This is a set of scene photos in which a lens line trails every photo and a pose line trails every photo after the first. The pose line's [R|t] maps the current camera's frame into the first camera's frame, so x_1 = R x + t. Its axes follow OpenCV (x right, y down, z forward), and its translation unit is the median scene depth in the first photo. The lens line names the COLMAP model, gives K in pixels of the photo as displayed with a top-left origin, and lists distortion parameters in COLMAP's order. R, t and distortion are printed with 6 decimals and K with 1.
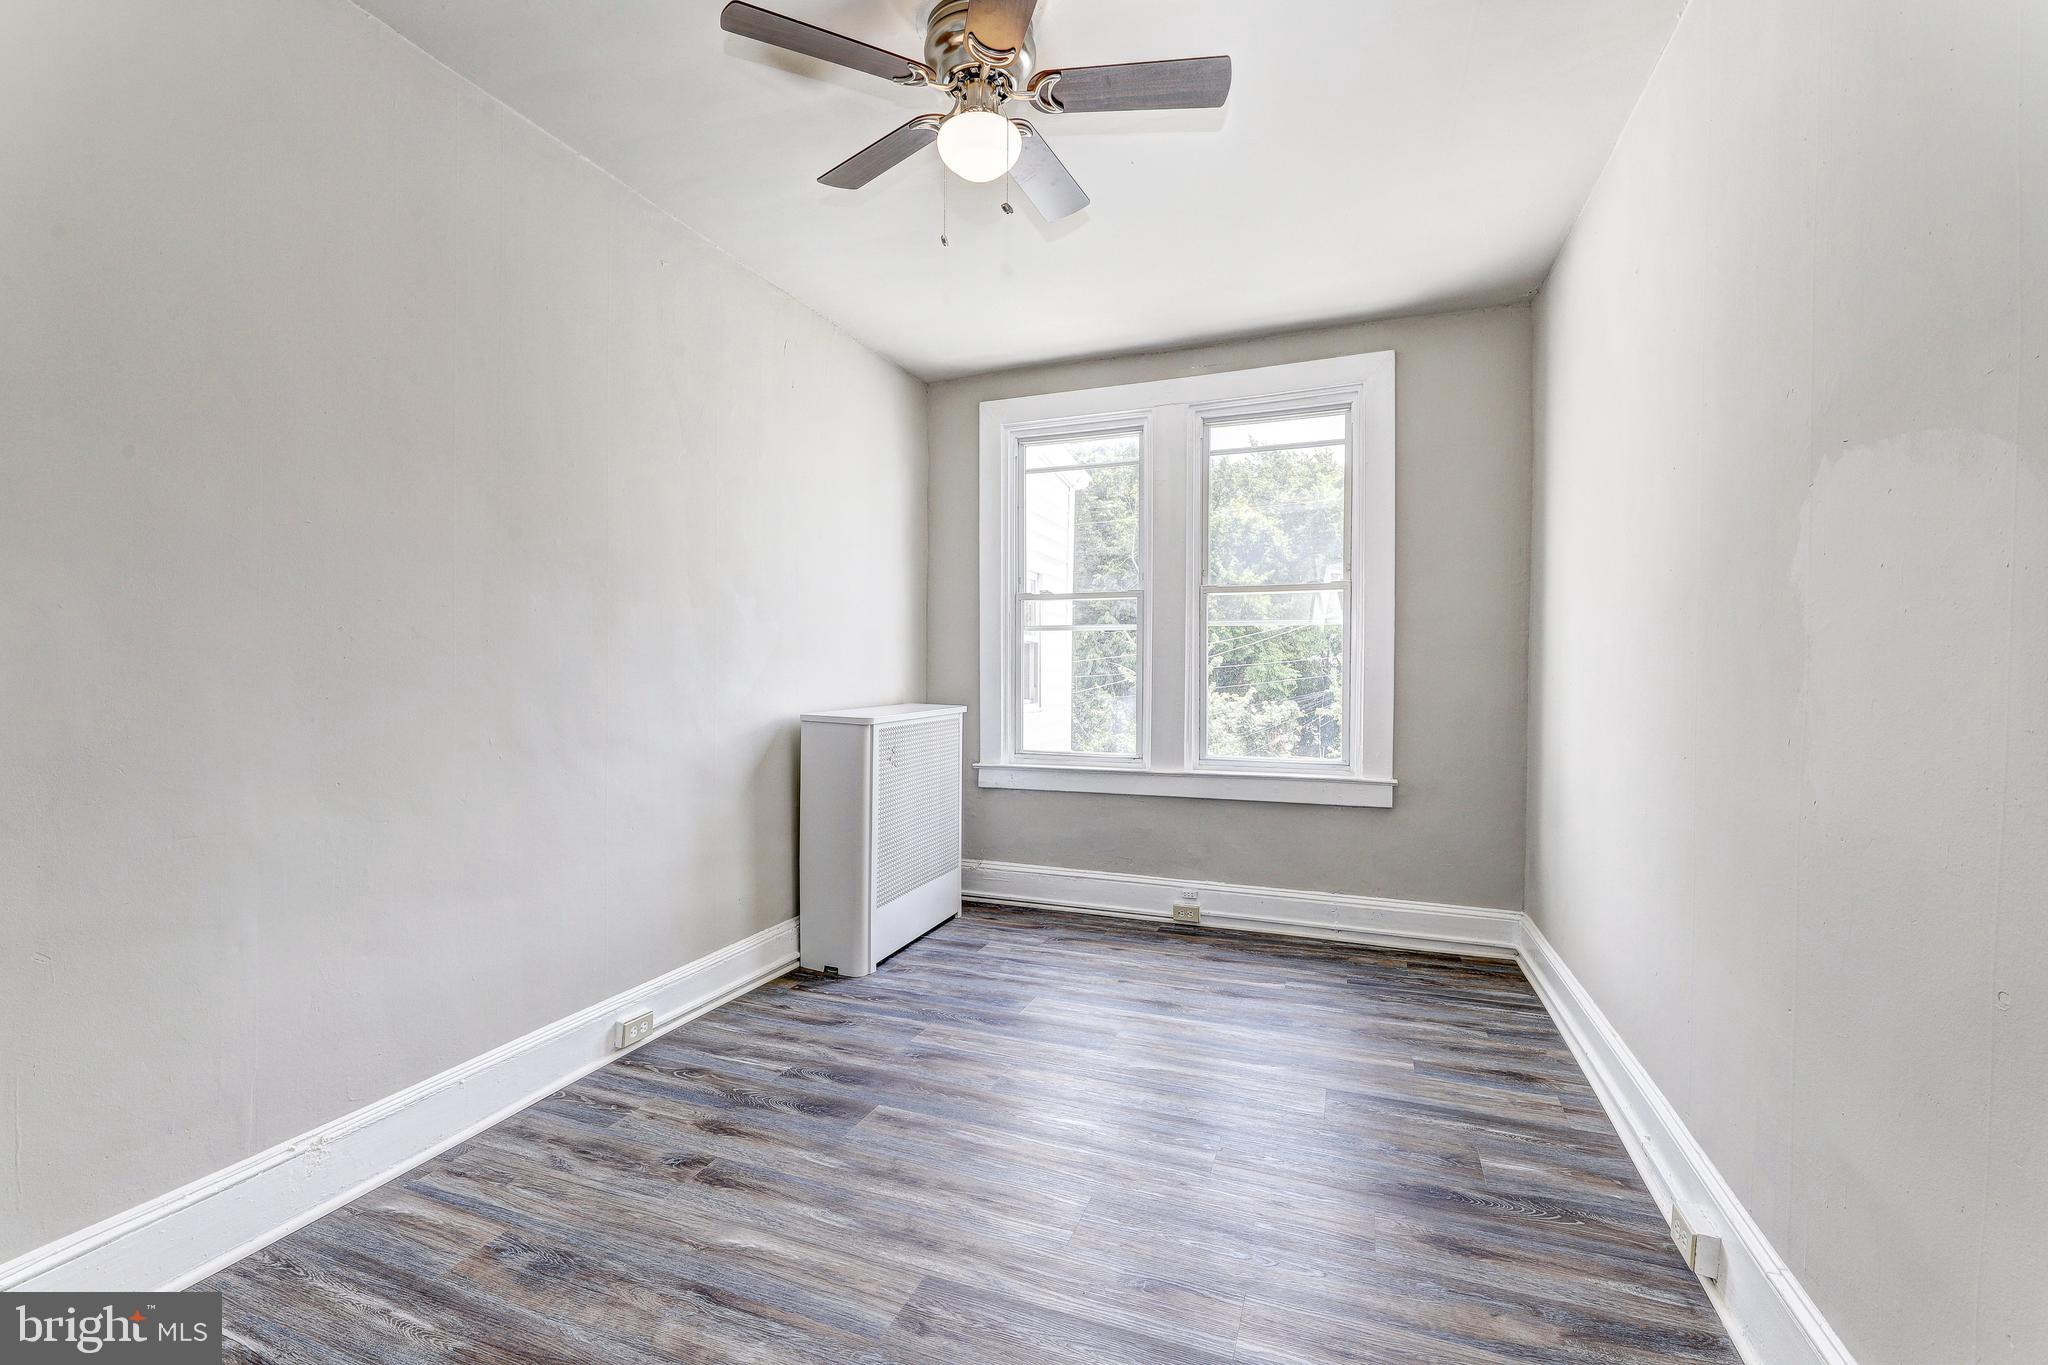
lens RADIAL K [[875.1, 0, 1000.3], [0, 875.1, 678.6], [0, 0, 1]] dist [0.013046, -0.004540]
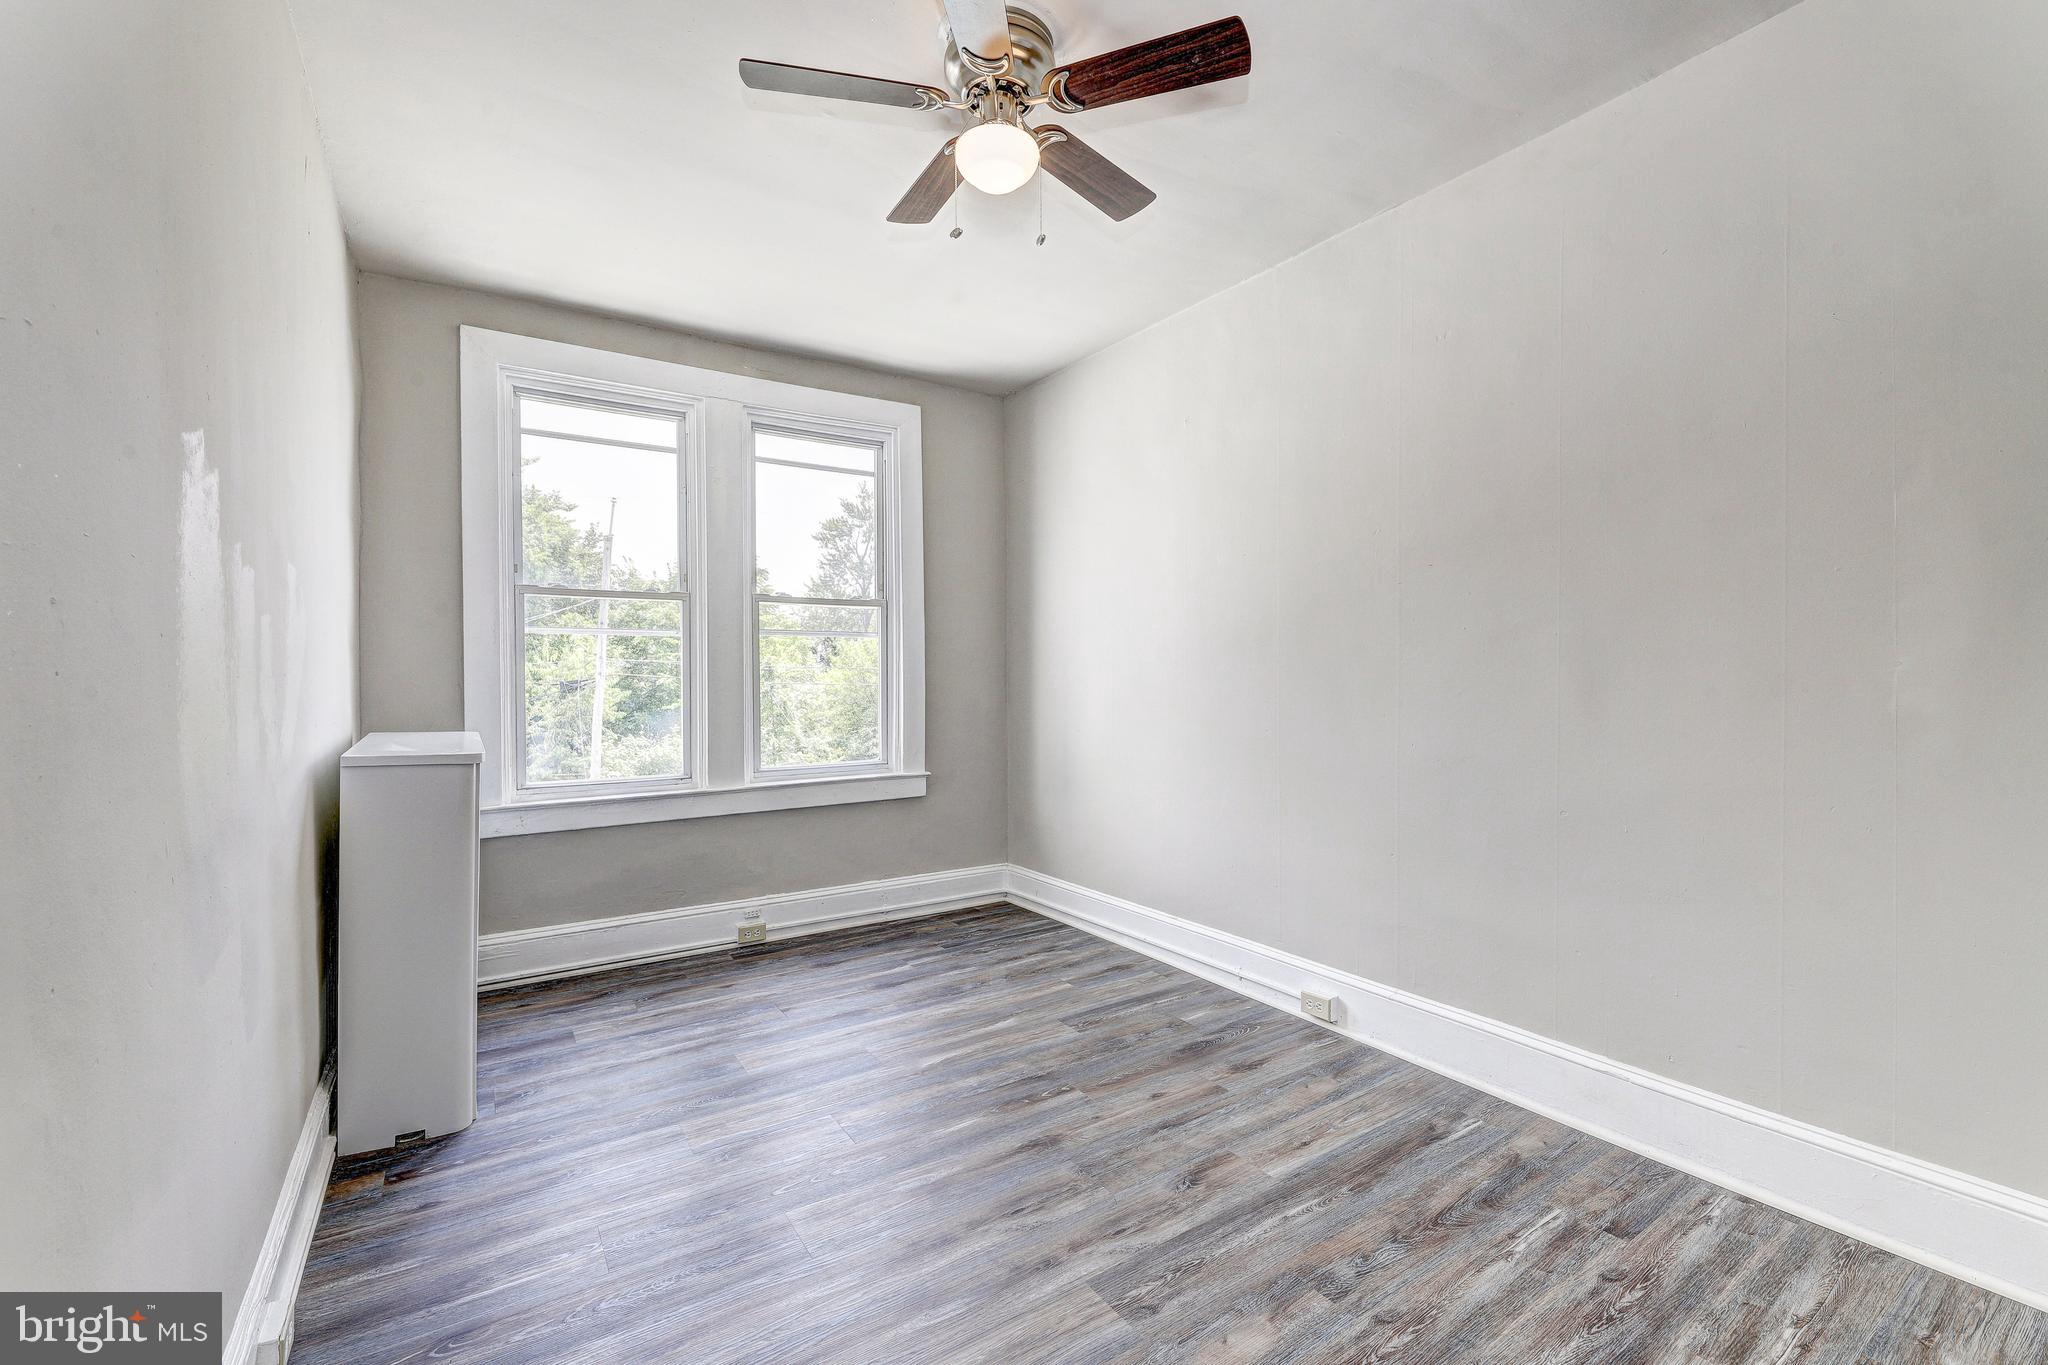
lens RADIAL K [[875.1, 0, 1027.4], [0, 875.1, 679.6], [0, 0, 1]] dist [0.009458, -0.003885]
pose [[0.573555, -0.009581, 0.819111, -0.427613], [0.014983, 0.999887, 0.001204, -0.007797], [-0.819030, 0.011582, 0.573634, 0.211442]]
